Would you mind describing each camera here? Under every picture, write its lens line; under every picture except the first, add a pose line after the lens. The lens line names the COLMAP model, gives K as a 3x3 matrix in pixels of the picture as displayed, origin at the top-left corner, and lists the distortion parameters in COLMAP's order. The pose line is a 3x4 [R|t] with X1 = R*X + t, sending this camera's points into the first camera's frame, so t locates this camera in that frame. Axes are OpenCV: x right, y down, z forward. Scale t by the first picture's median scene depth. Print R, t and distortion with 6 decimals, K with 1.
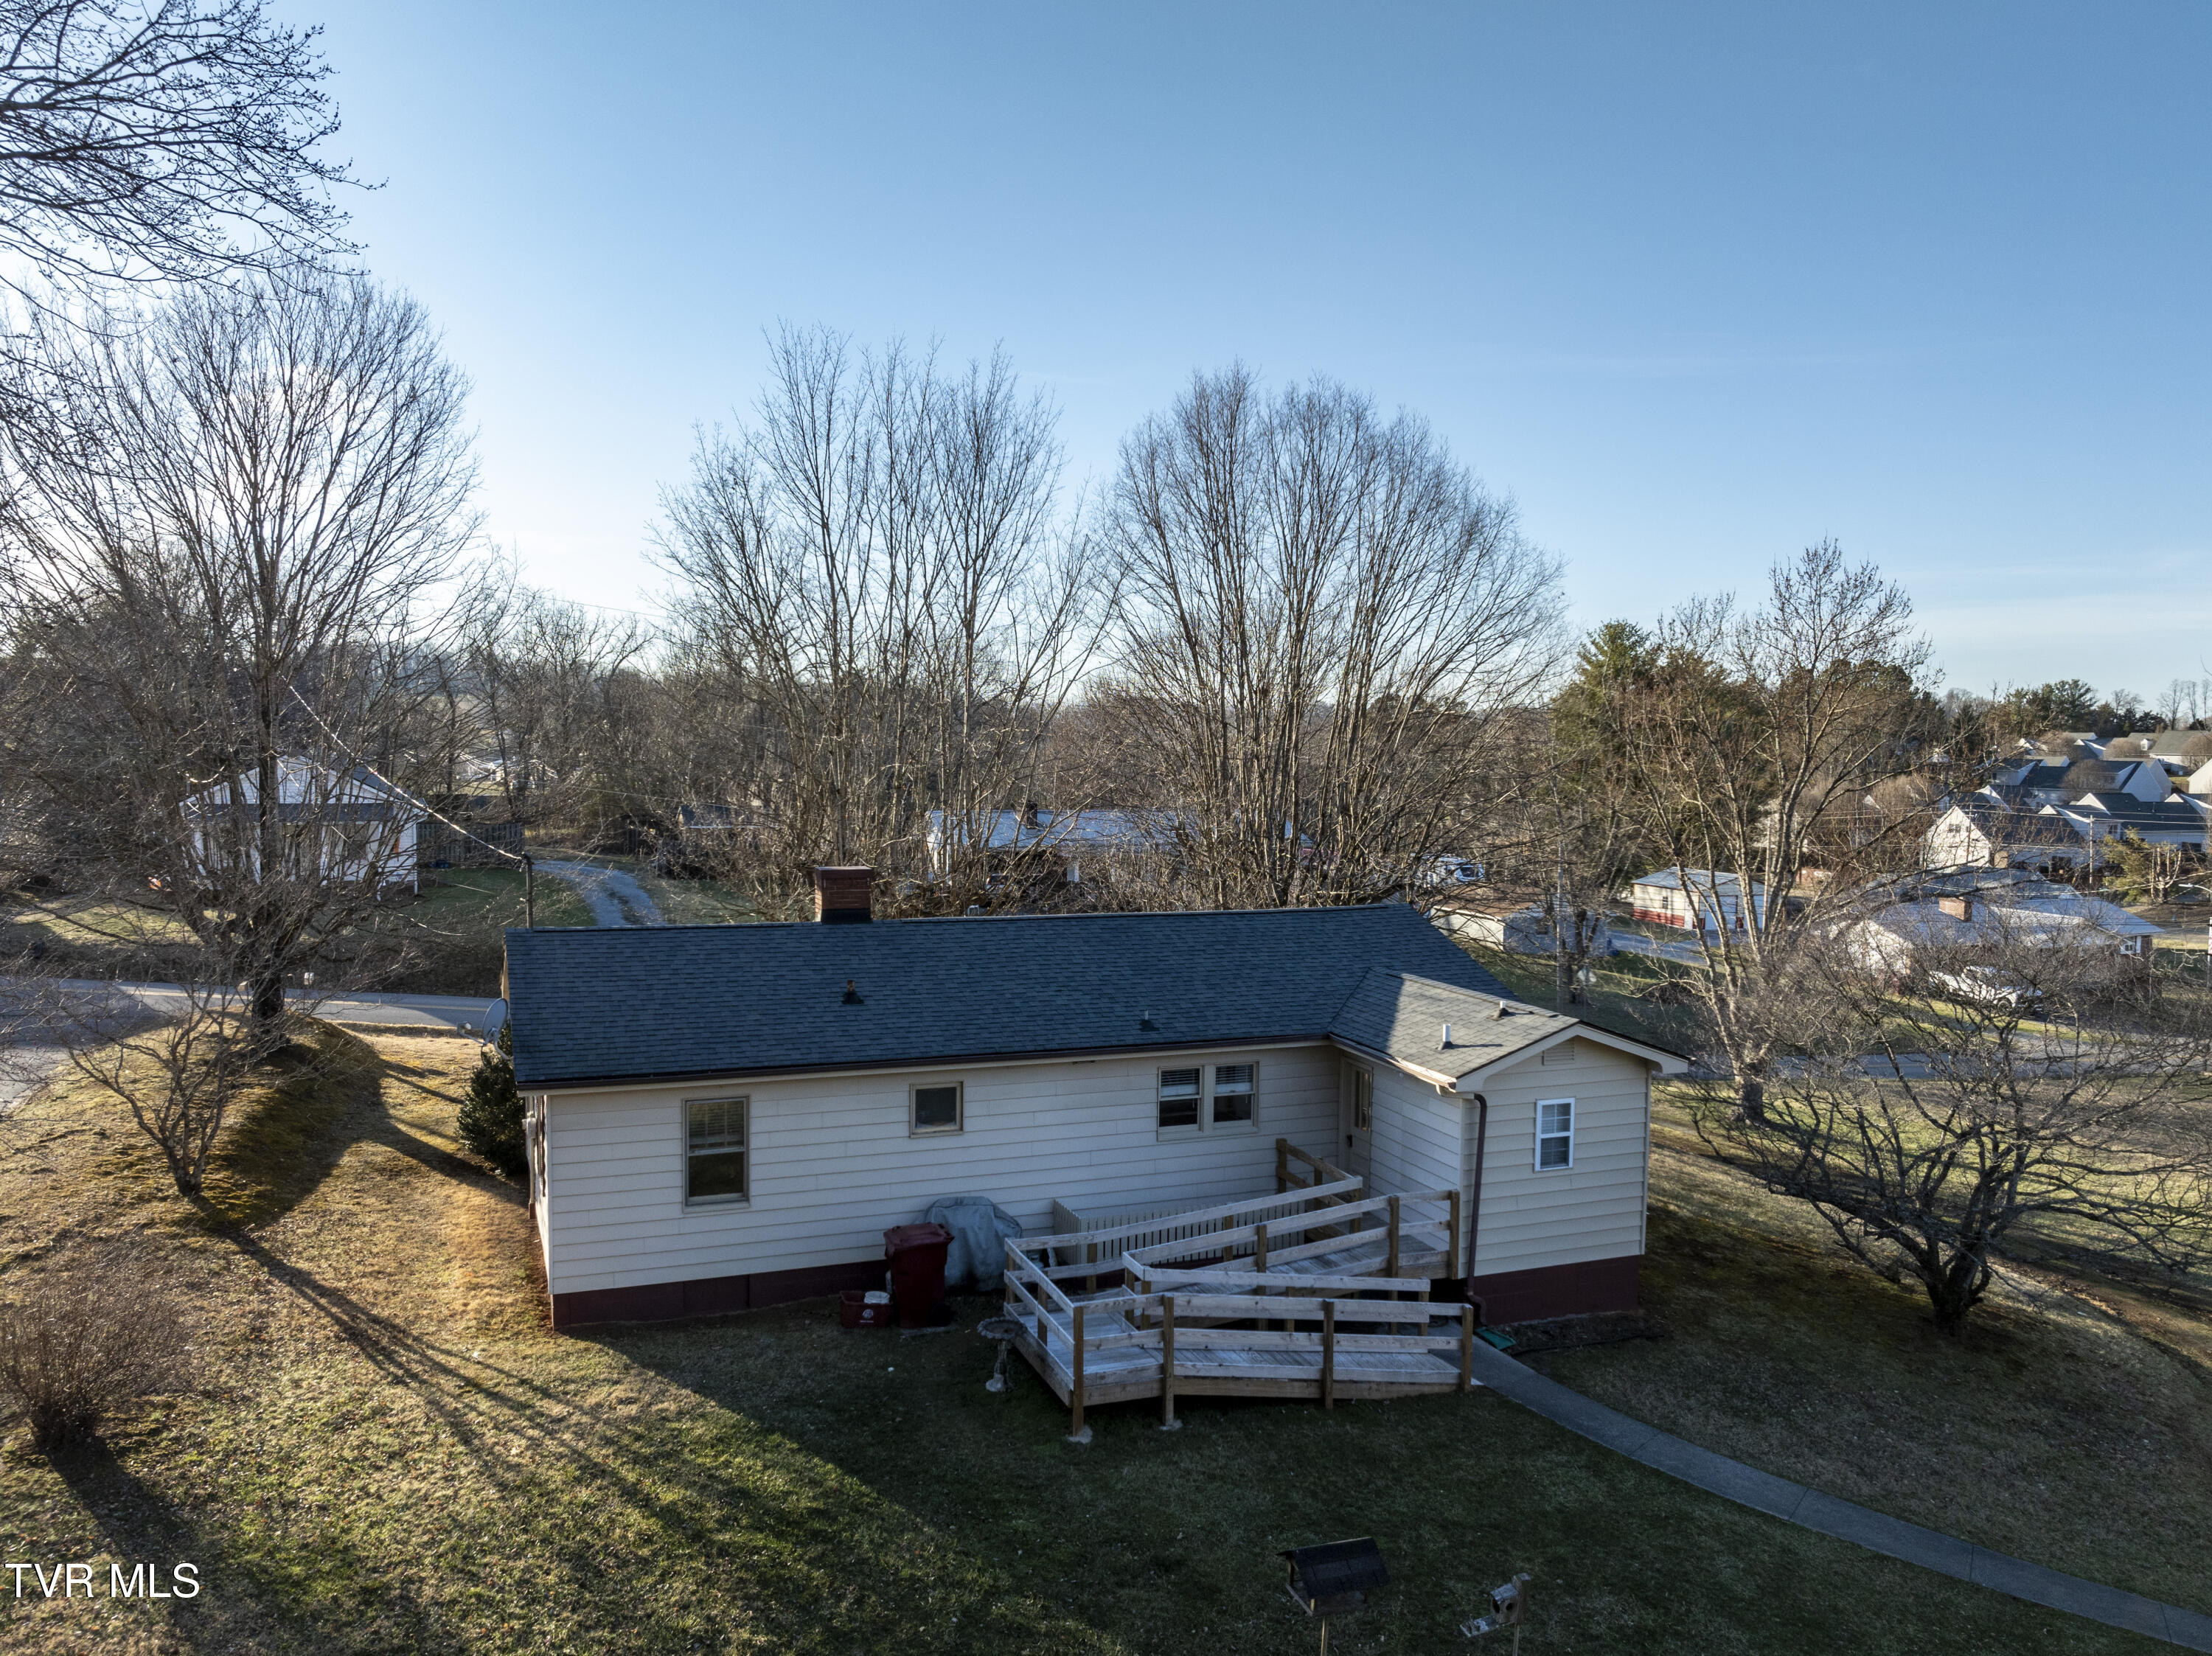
lens RADIAL K [[1666.6, 0, 1201.7], [0, 1666.6, 773.3], [0, 0, 1]] dist [-0.026376, -0.011951]
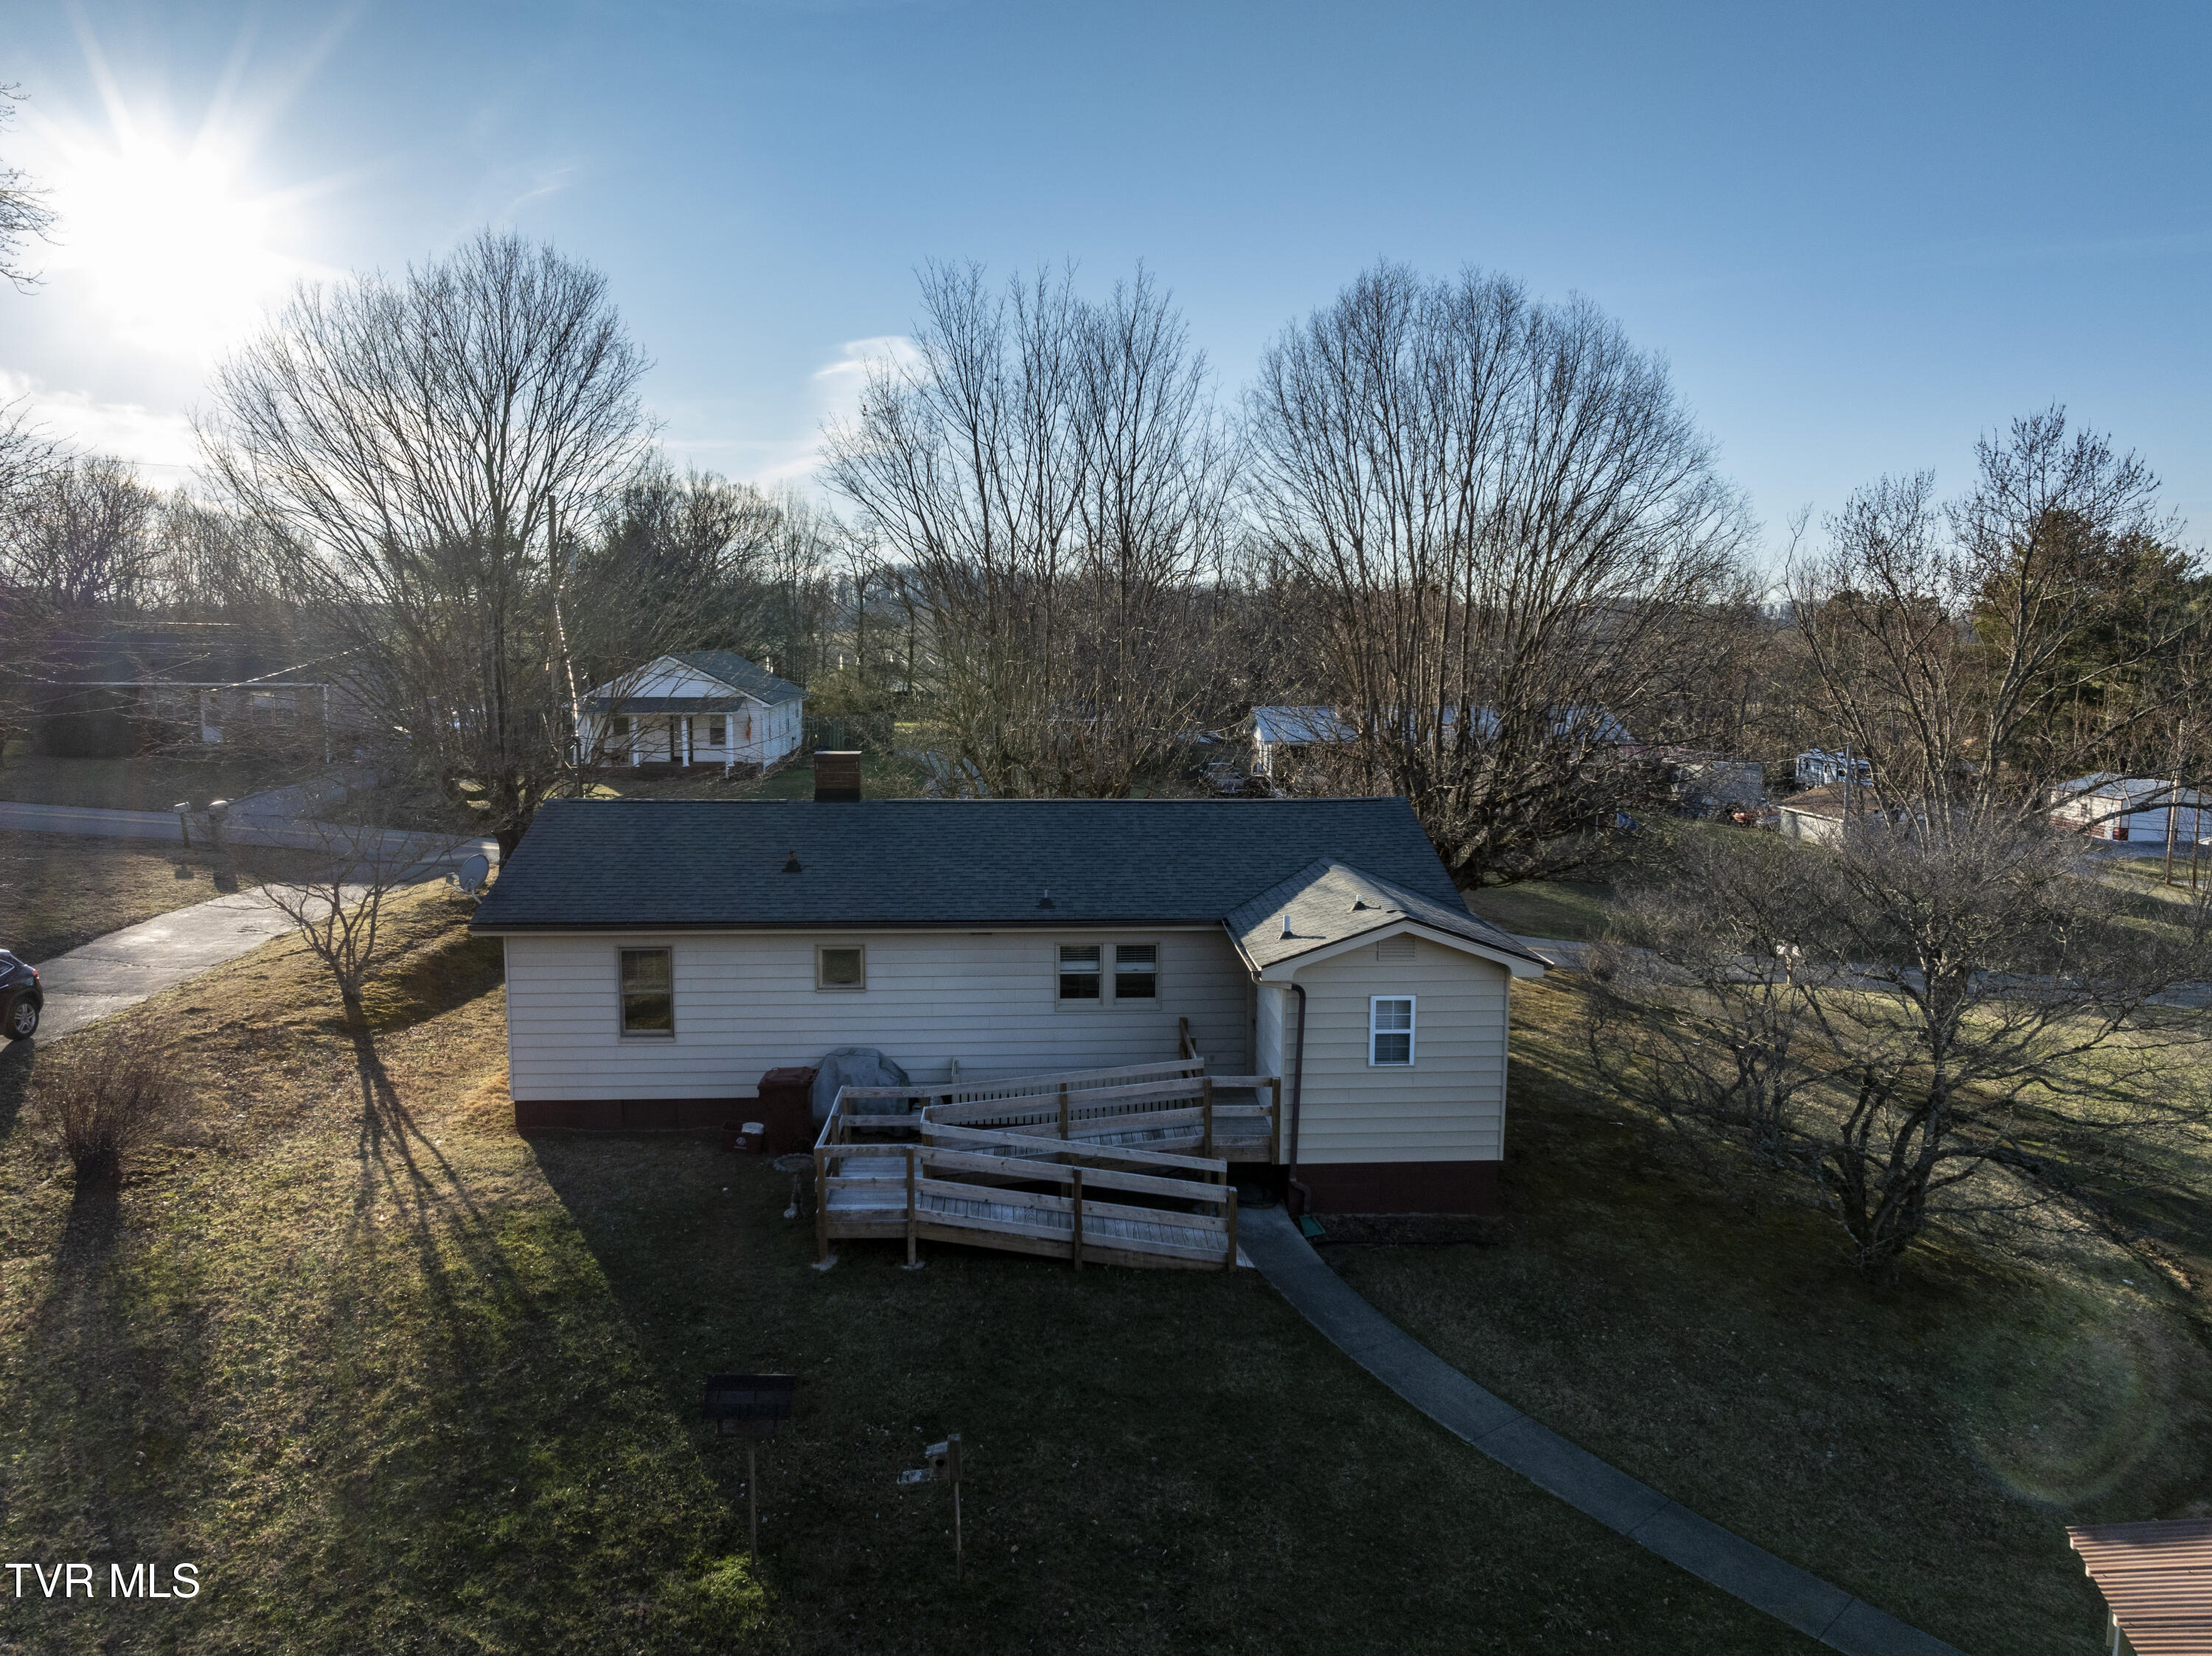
lens RADIAL K [[1555.2, 0, 1114.5], [0, 1555.2, 820.5], [0, 0, 1]] dist [-0.030085, -0.010724]
pose [[0.943172, 0.027491, -0.331166, 0.375750], [0.003015, 0.995823, 0.091253, 0.010533], [0.332291, -0.087066, 0.939150, 0.103204]]
